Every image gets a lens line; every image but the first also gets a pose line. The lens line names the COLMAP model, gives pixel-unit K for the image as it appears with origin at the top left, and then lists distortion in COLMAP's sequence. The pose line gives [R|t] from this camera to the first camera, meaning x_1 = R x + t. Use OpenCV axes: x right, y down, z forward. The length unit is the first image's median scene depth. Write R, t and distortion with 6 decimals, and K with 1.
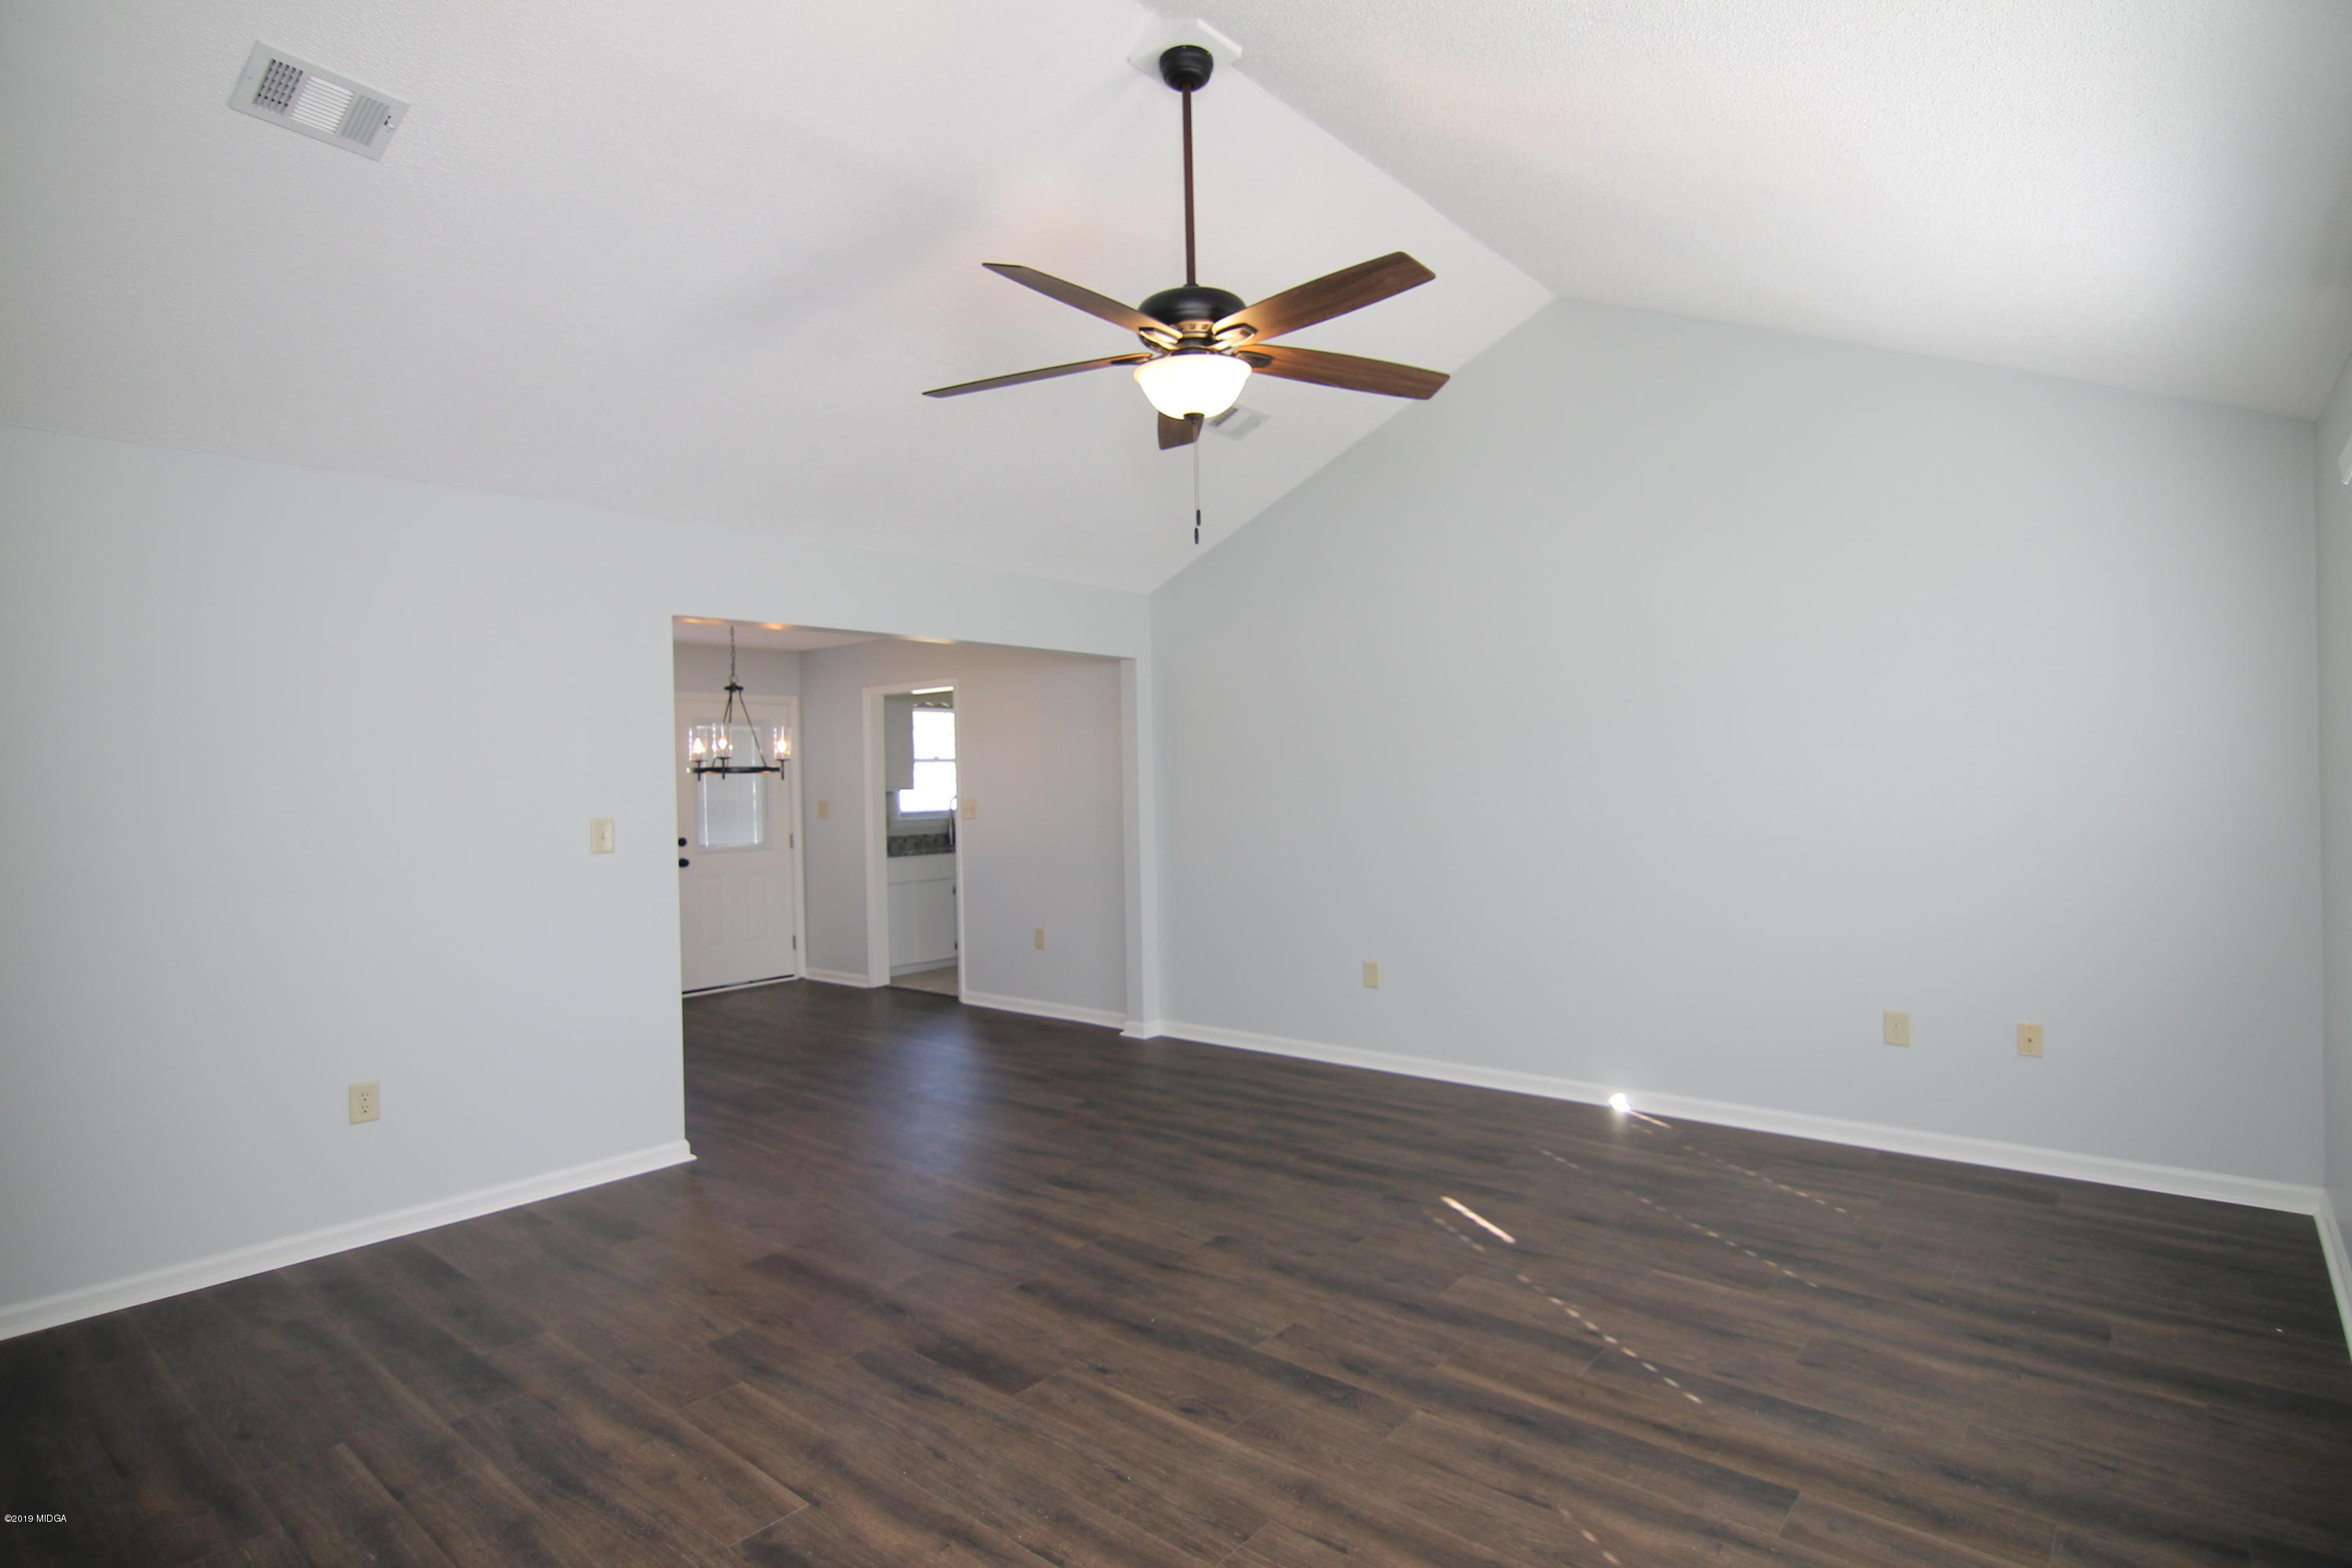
lens RADIAL K [[1205.5, 0, 1172.8], [0, 1205.5, 788.5], [0, 0, 1]] dist [-0.007480, -0.006524]
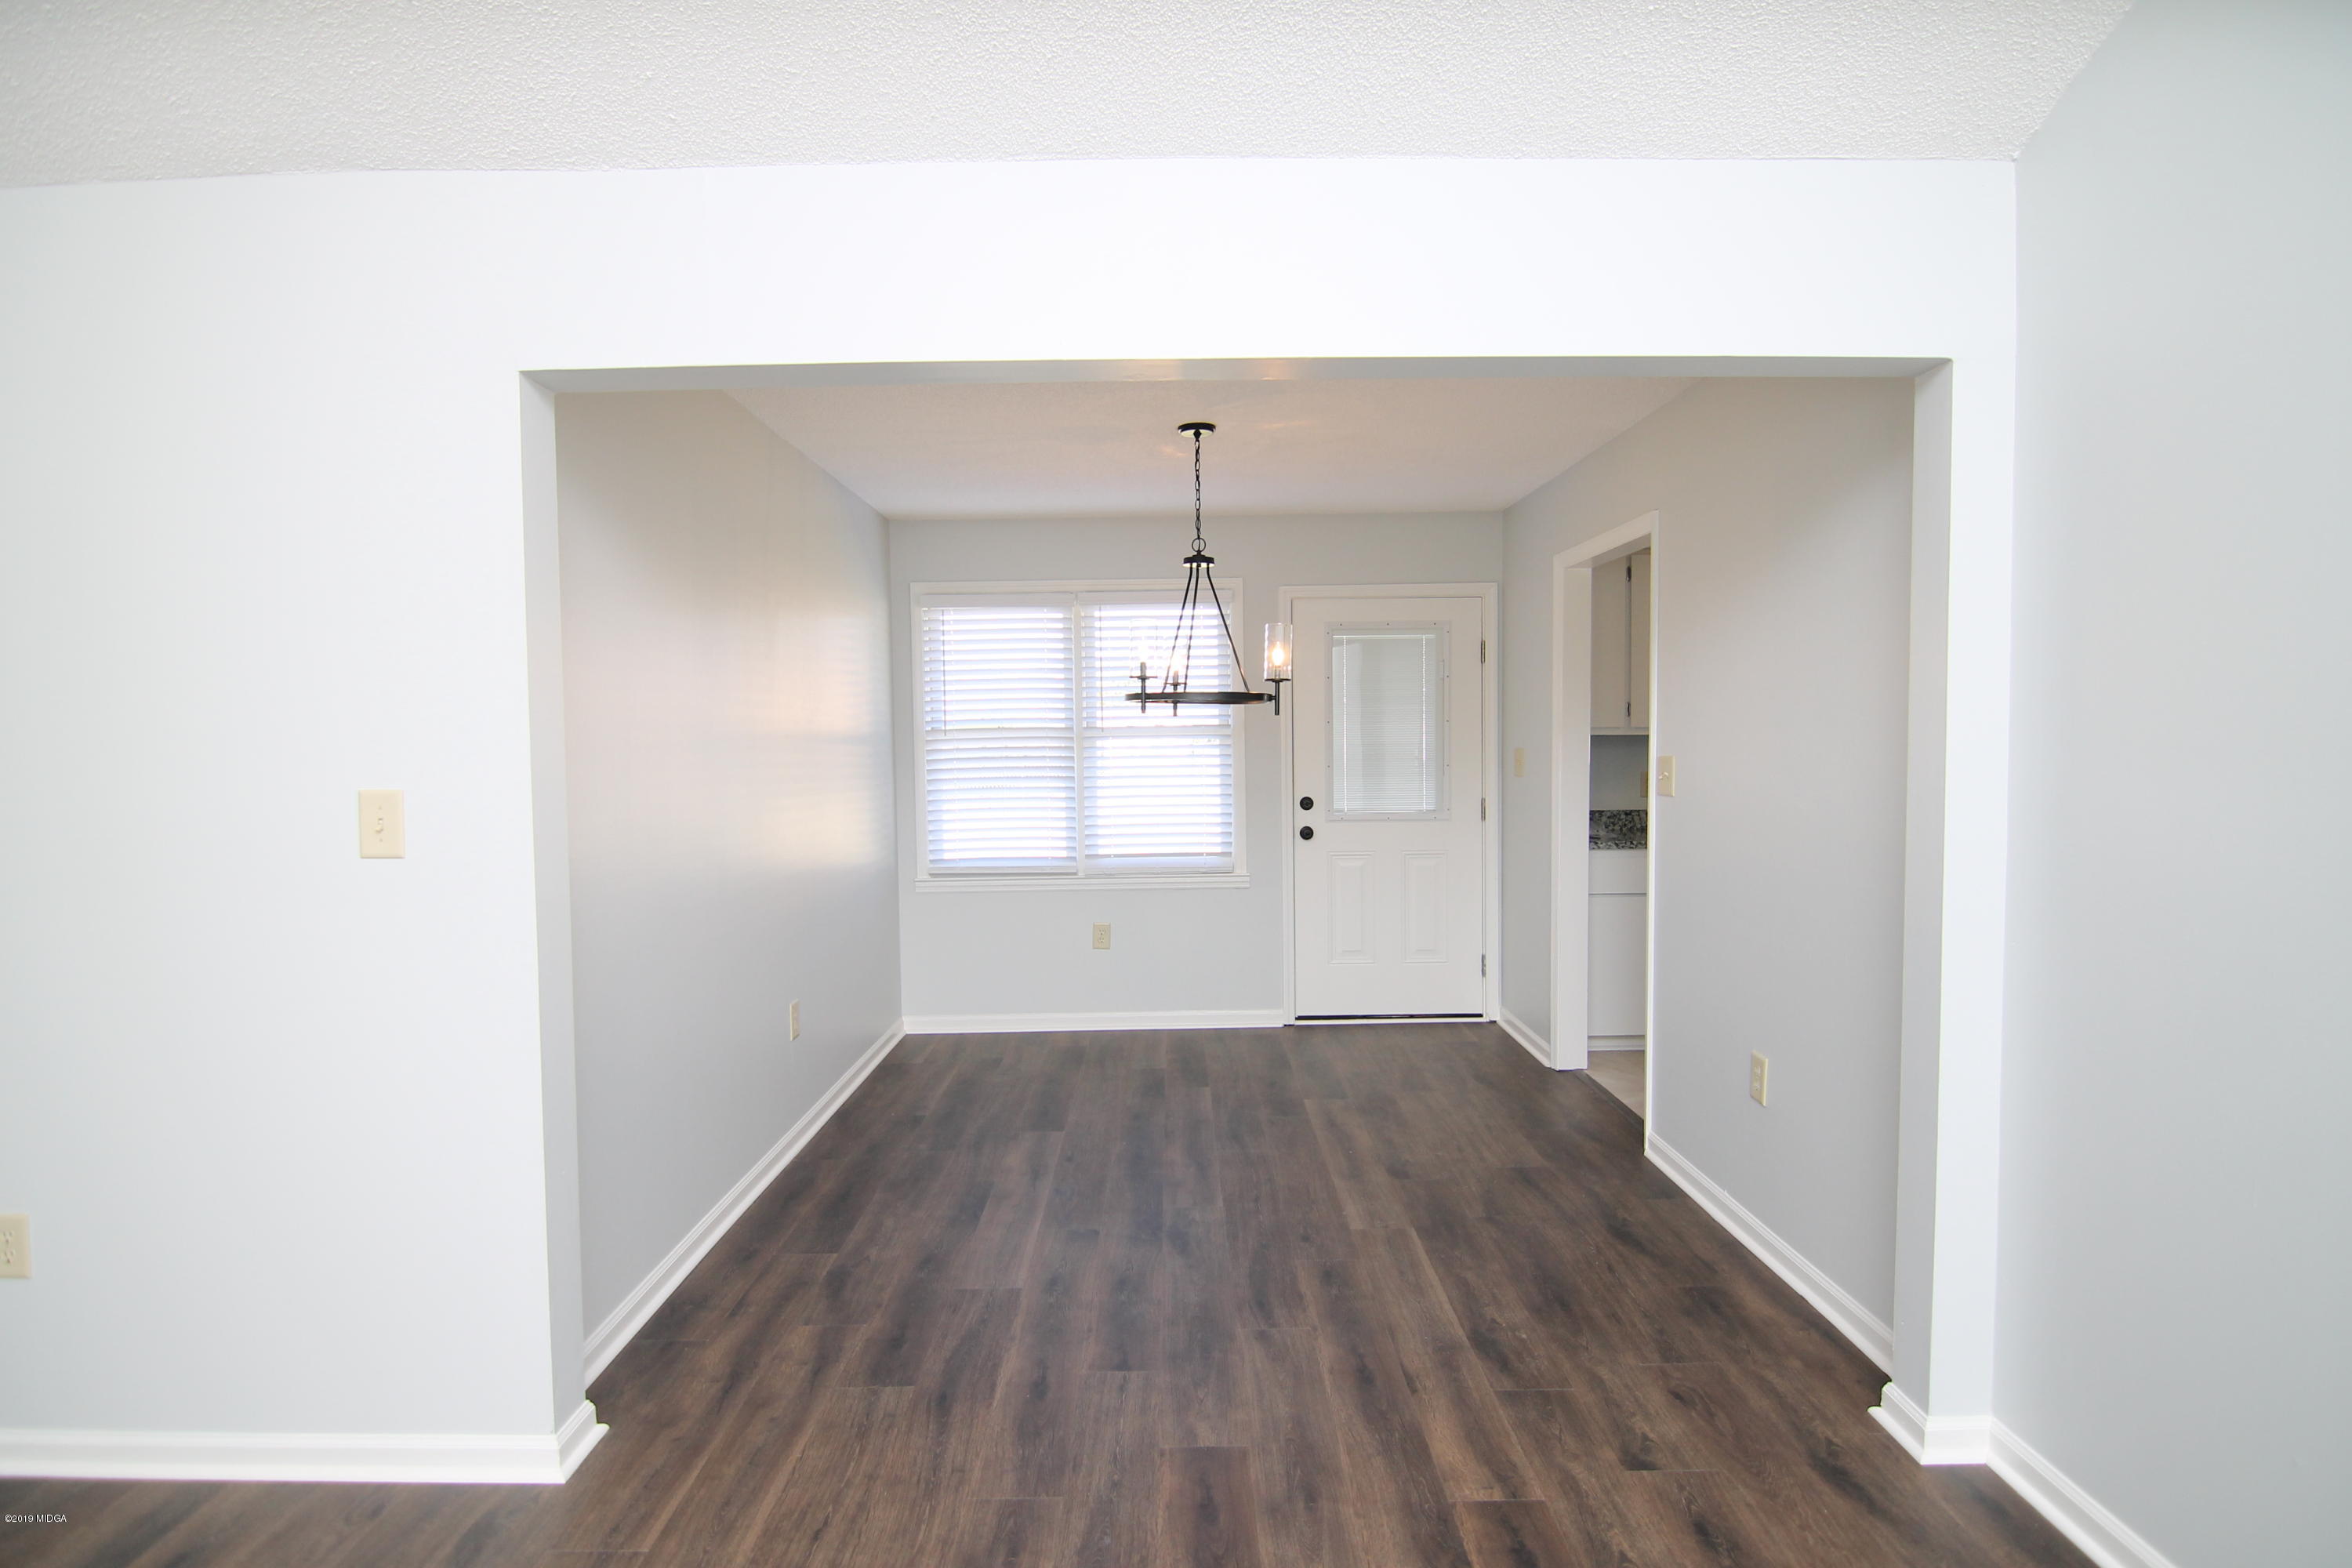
lens RADIAL K [[1205.5, 0, 1175.5], [0, 1205.5, 793.3], [0, 0, 1]] dist [-0.007480, -0.006524]
pose [[0.647516, 0.053963, -0.760138, 0.168537], [-0.007646, 0.997899, 0.064329, -0.012389], [0.762013, -0.035842, 0.646569, 1.149239]]
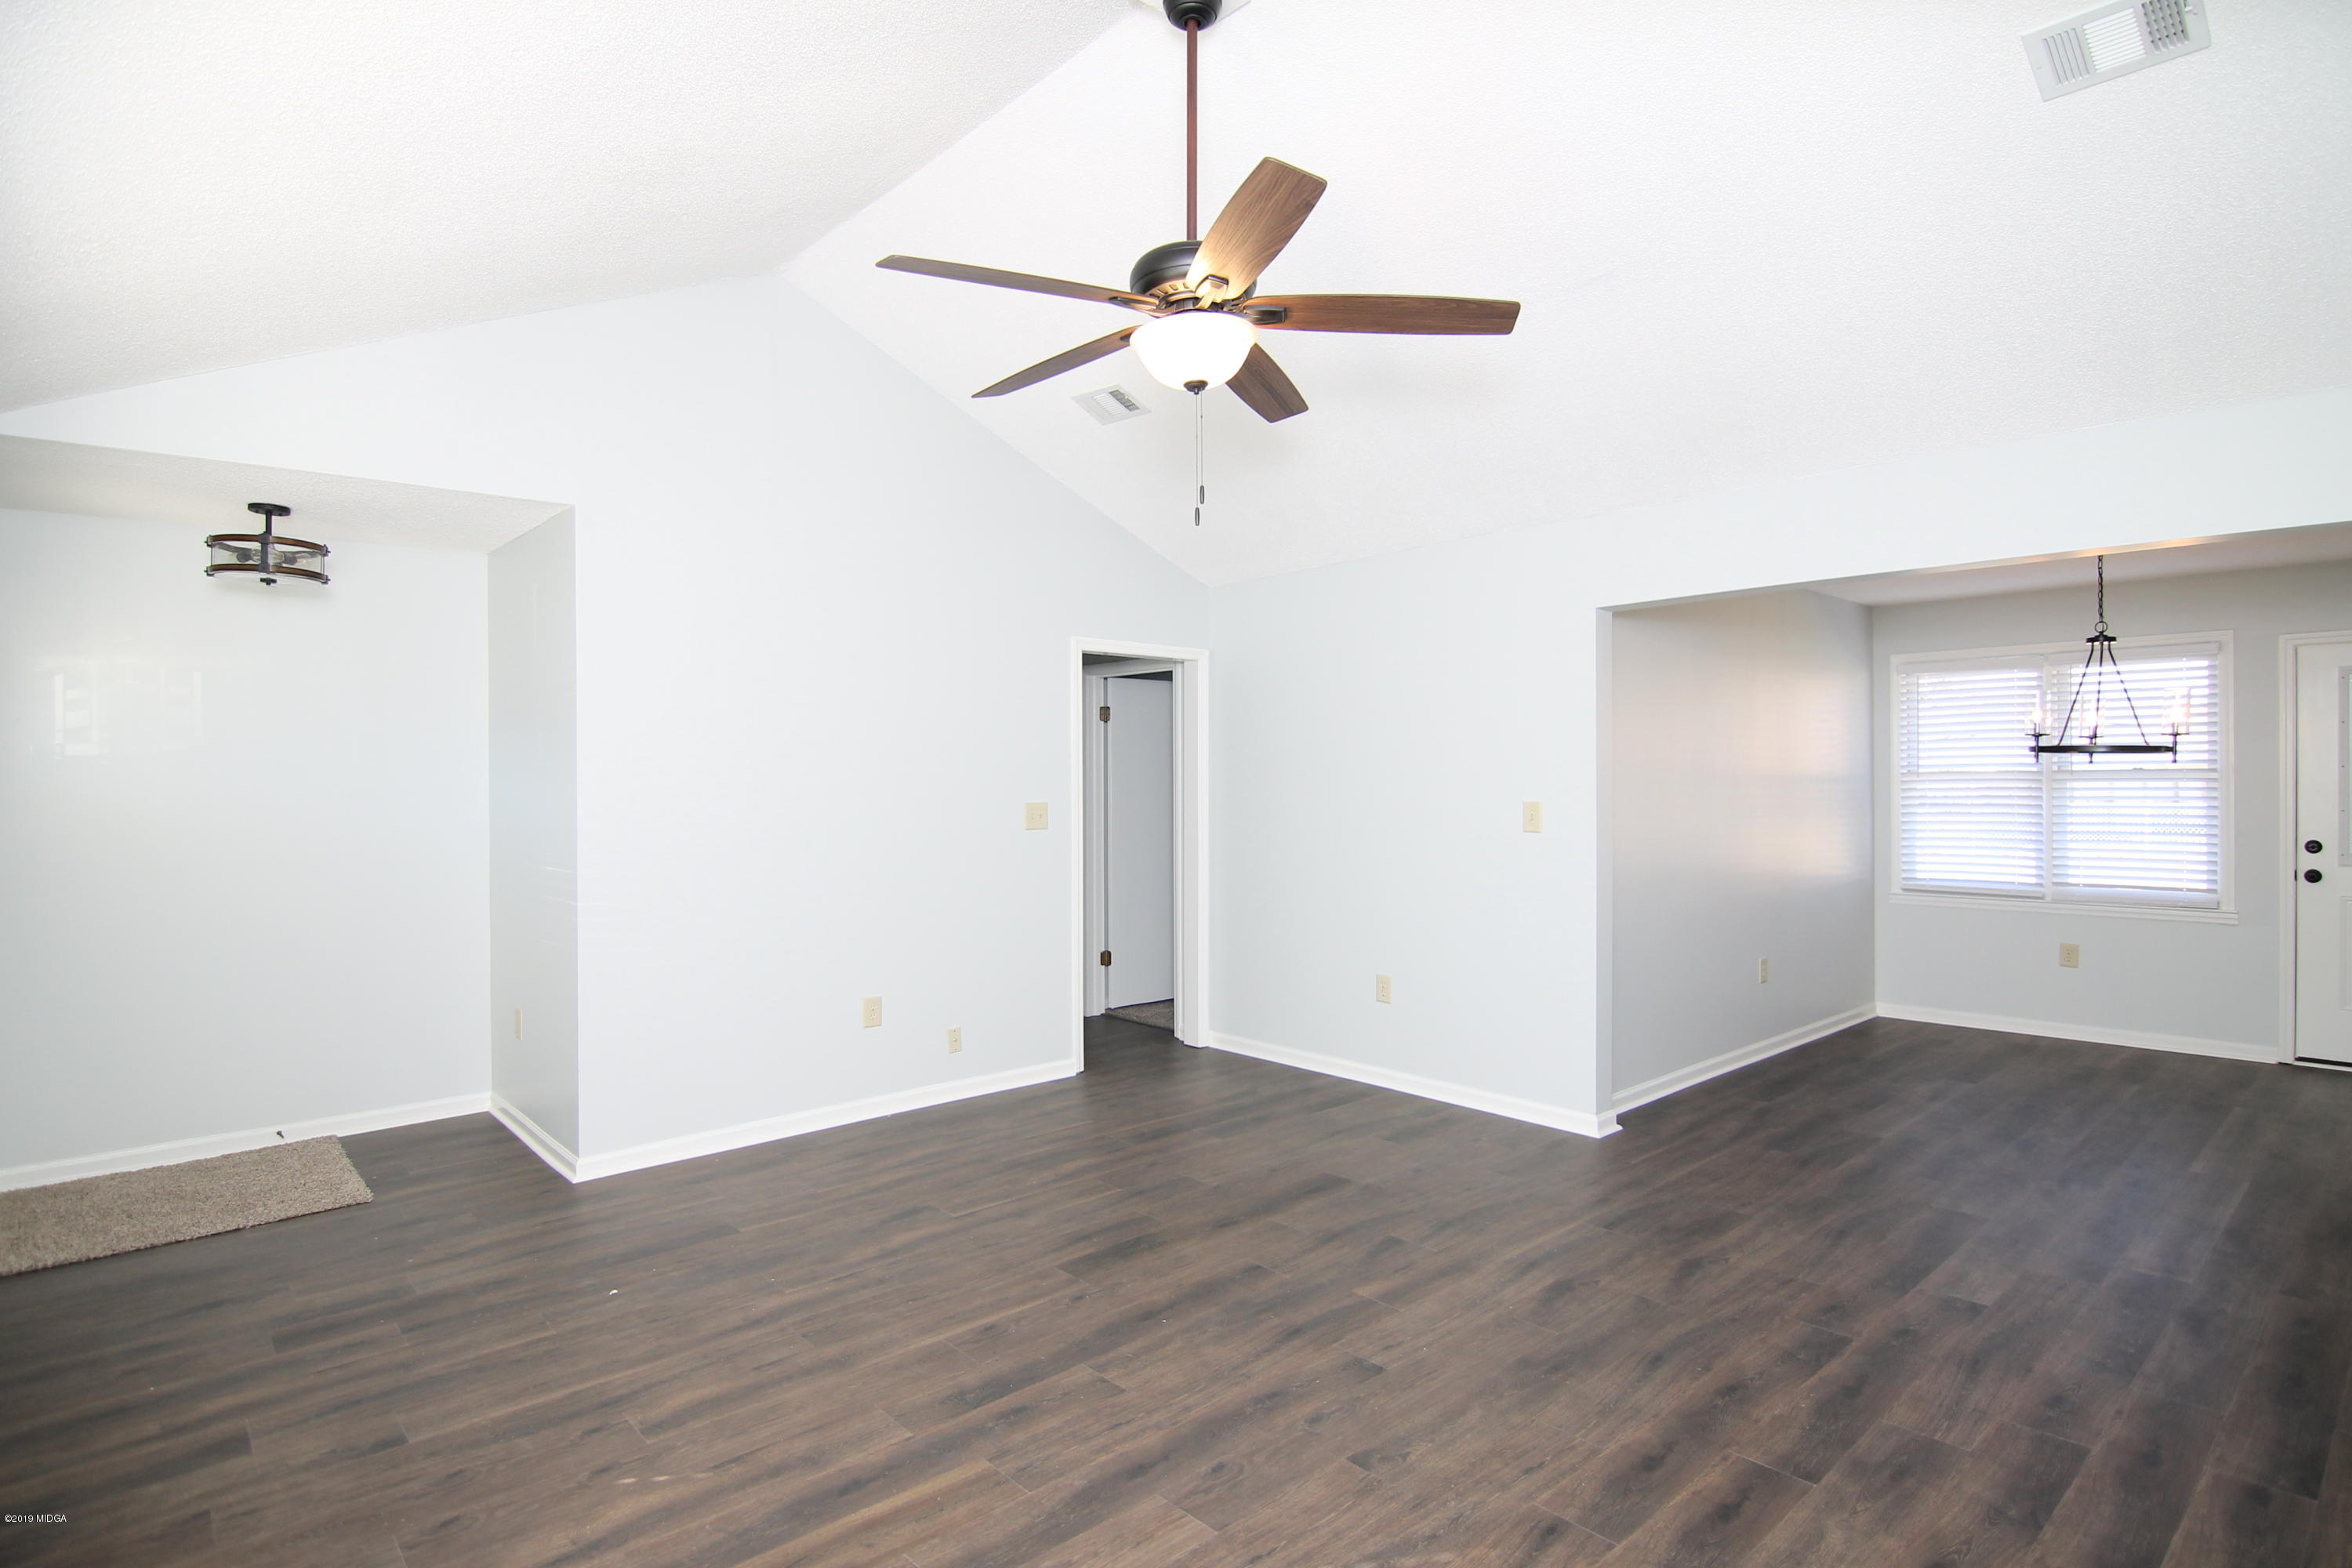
lens RADIAL K [[1205.5, 0, 1183.3], [0, 1205.5, 779.7], [0, 0, 1]] dist [-0.007480, -0.006524]
pose [[-0.132413, 0.024858, -0.990883, 0.858805], [0.002646, 0.999691, 0.024726, -0.031097], [0.991191, 0.000653, -0.132438, 1.020967]]
